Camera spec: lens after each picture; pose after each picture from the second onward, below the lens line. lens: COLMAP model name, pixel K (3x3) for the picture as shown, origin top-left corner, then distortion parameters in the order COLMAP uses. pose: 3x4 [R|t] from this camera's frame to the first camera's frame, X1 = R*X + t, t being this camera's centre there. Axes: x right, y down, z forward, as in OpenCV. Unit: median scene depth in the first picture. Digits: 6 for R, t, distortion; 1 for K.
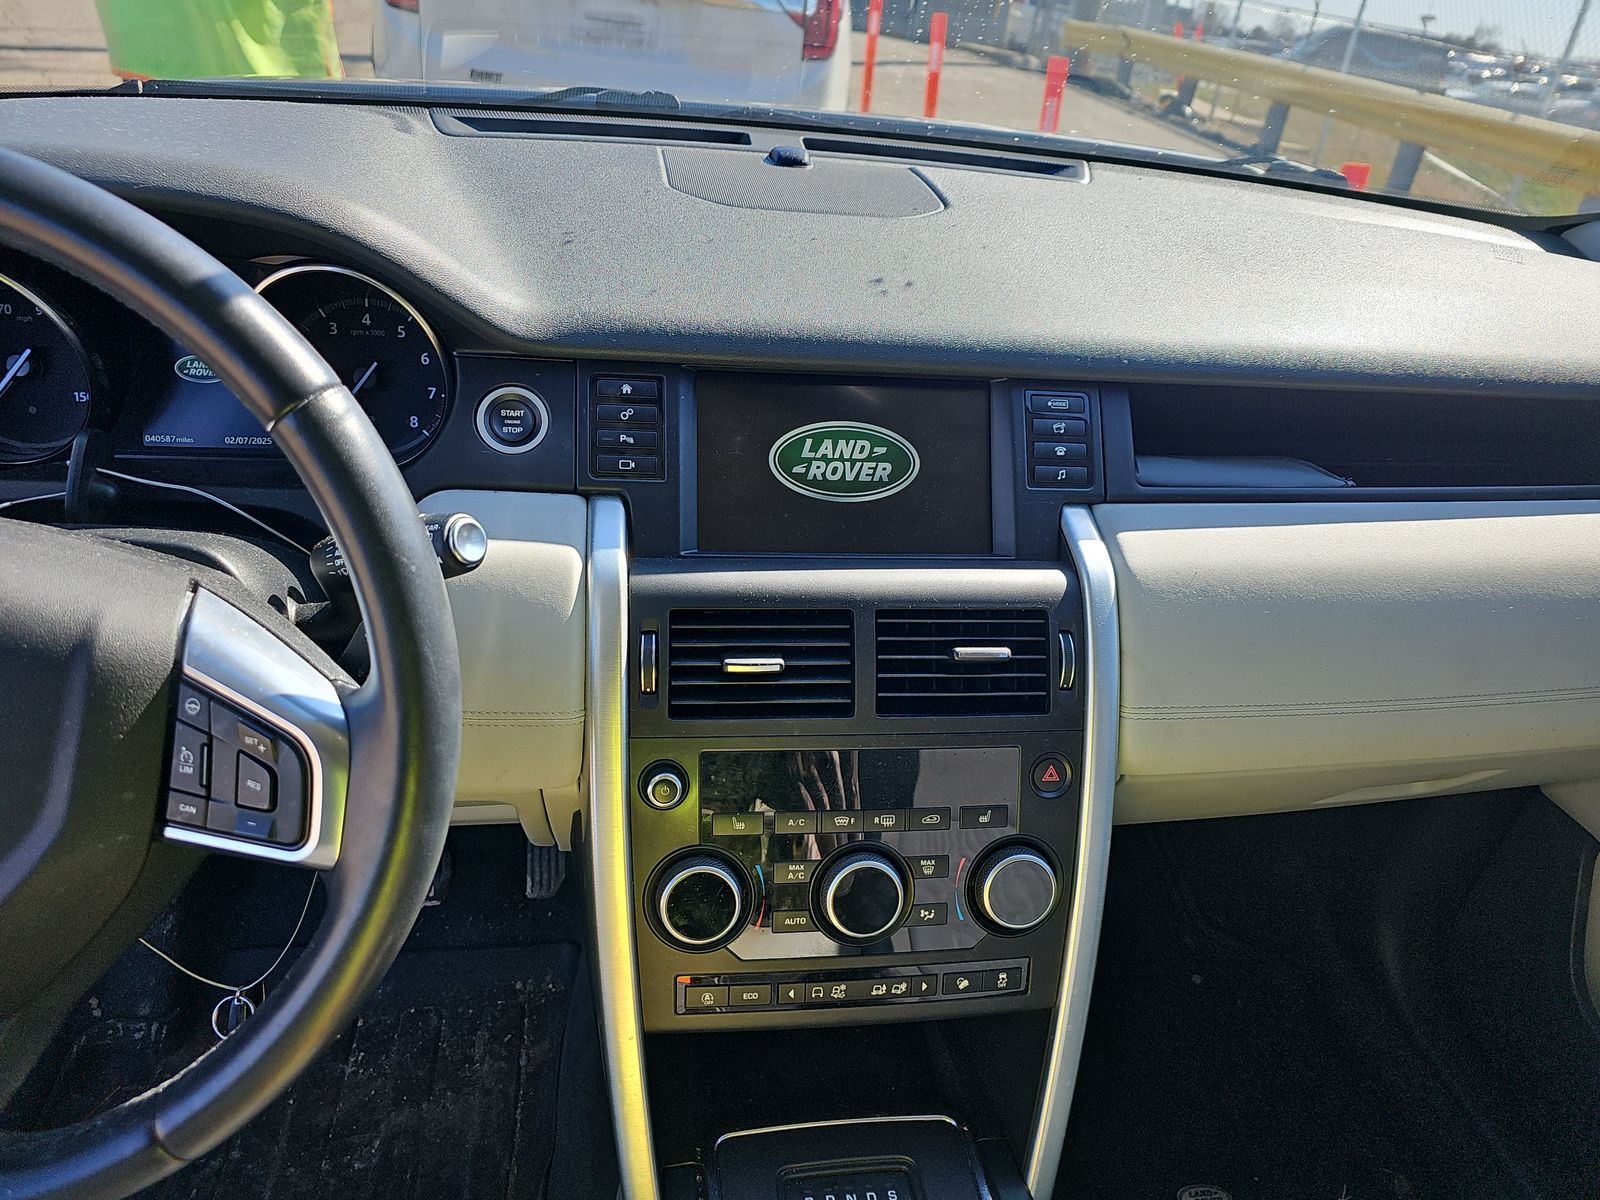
lens RADIAL K [[1166.1, 0, 800.0], [0, 1166.1, 600.0], [0, 0, 1]] dist [-0.010702, -0.001857]
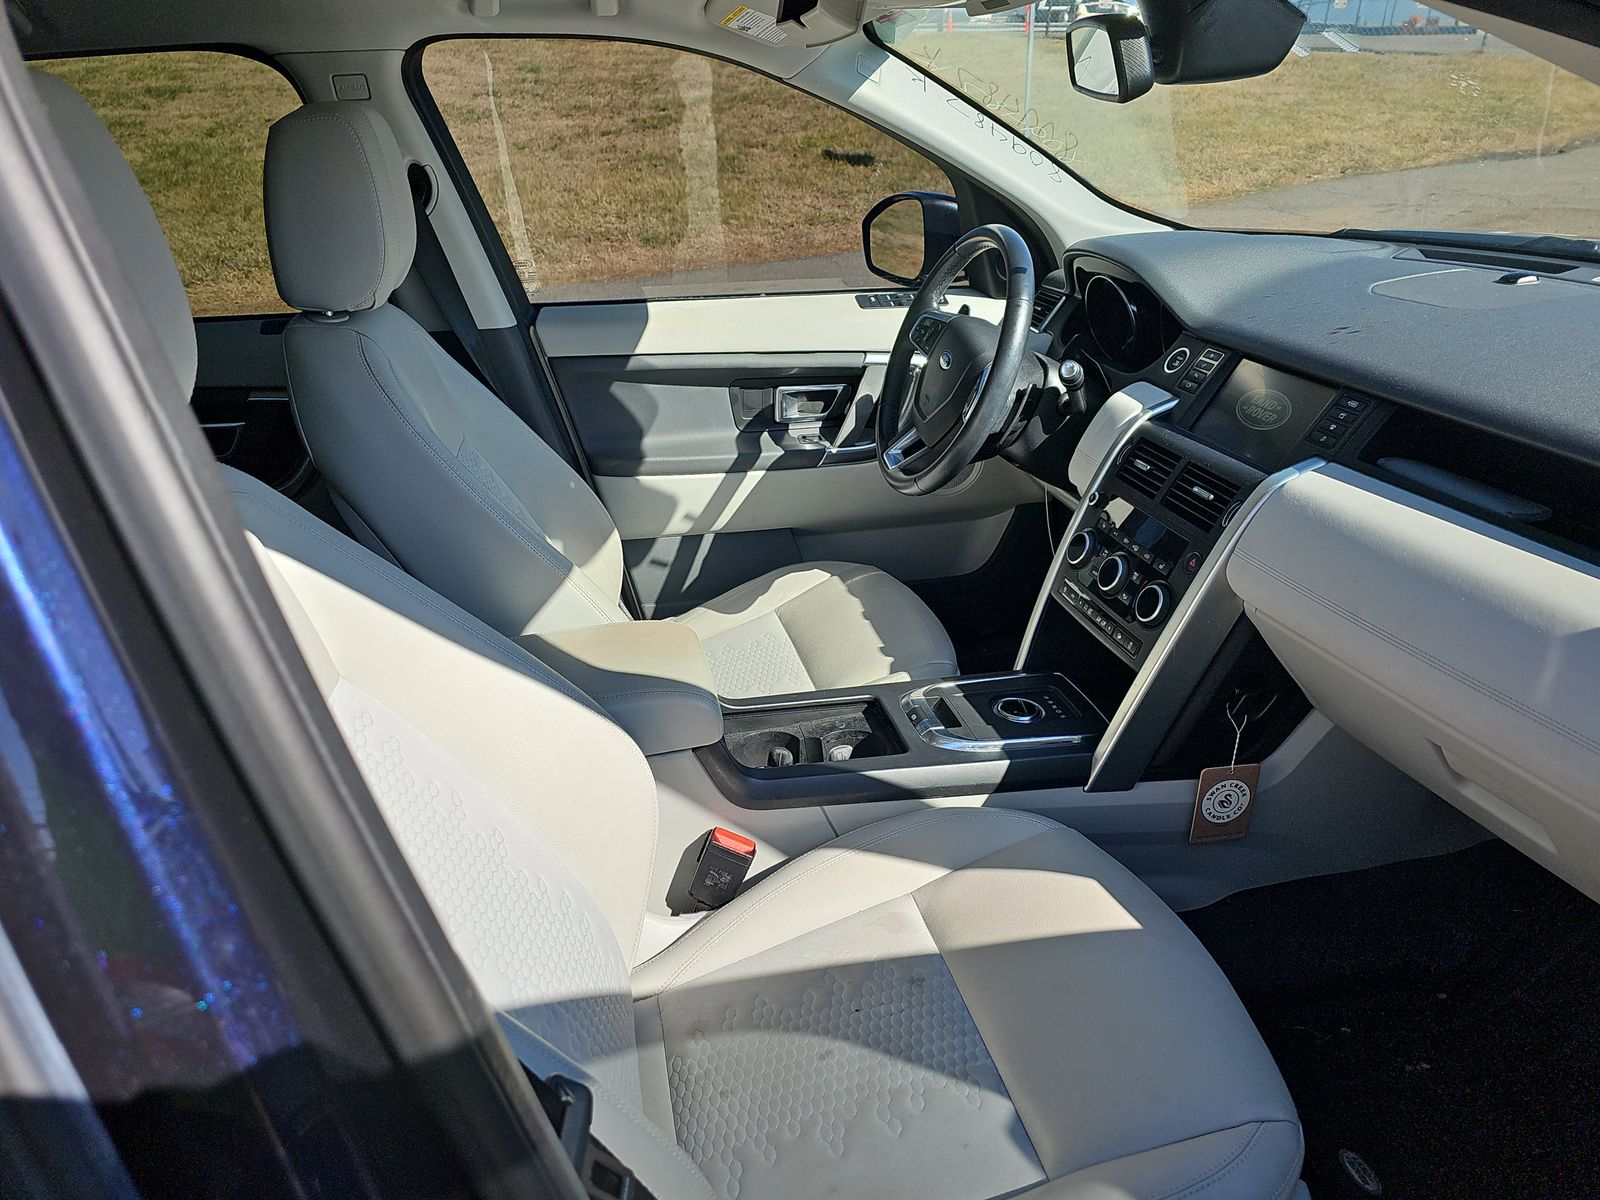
lens RADIAL K [[1166.1, 0, 800.0], [0, 1166.1, 600.0], [0, 0, 1]] dist [-0.010702, -0.001857]
pose [[0.024758, 0.296333, -0.954764, 2.031130], [-0.427201, 0.866598, 0.257891, -0.015328], [0.903818, 0.401491, 0.148049, 0.154257]]
